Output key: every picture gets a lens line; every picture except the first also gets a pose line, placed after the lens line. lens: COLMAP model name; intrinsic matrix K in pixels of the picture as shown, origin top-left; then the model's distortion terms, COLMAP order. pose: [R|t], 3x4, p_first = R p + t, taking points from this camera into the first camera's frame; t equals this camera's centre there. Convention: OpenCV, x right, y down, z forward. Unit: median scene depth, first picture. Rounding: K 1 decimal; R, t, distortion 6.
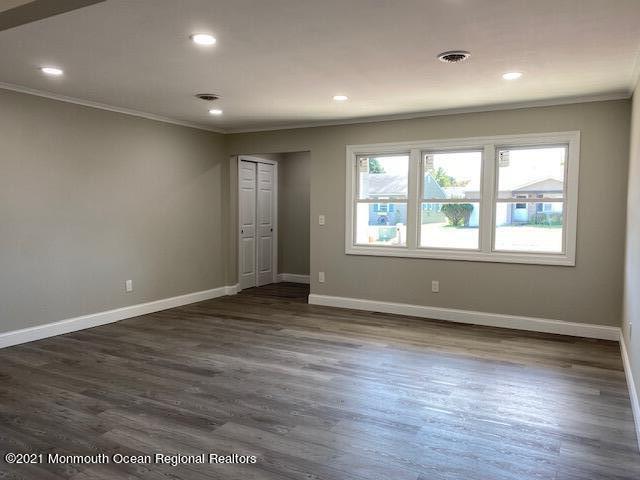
lens RADIAL K [[491.8, 0, 320.0], [0, 491.8, 240.0], [0, 0, 1]] dist [-0.092724, 0.140534]
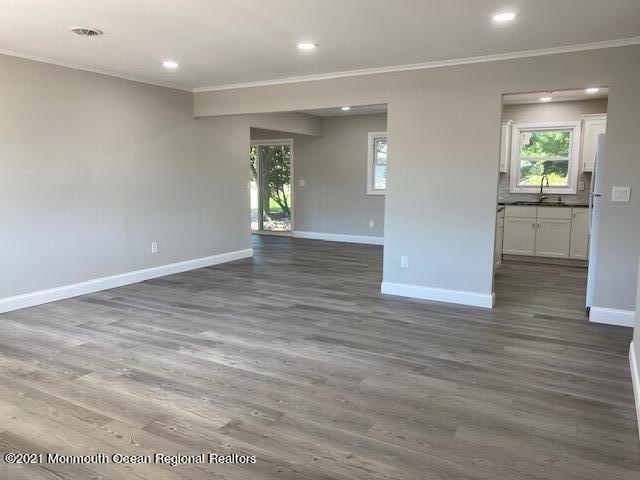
lens RADIAL K [[490.0, 0, 320.0], [0, 490.0, 240.0], [0, 0, 1]] dist [0.001147, -0.001260]
pose [[-0.999963, -0.006274, 0.005922, -0.220099], [-0.005010, 0.981085, 0.193513, -0.122468], [-0.007024, 0.193476, -0.981080, 1.841032]]
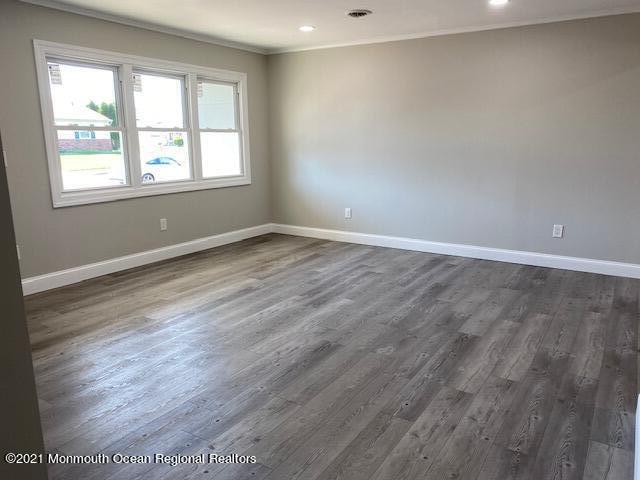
lens RADIAL K [[499.1, 0, 320.0], [0, 499.1, 240.0], [0, 0, 1]] dist [0.073988, -0.003269]
pose [[0.054557, -0.210246, 0.976125, -0.951807], [0.060623, 0.976475, 0.206933, -0.077269], [-0.996669, 0.047886, 0.066019, 0.883744]]
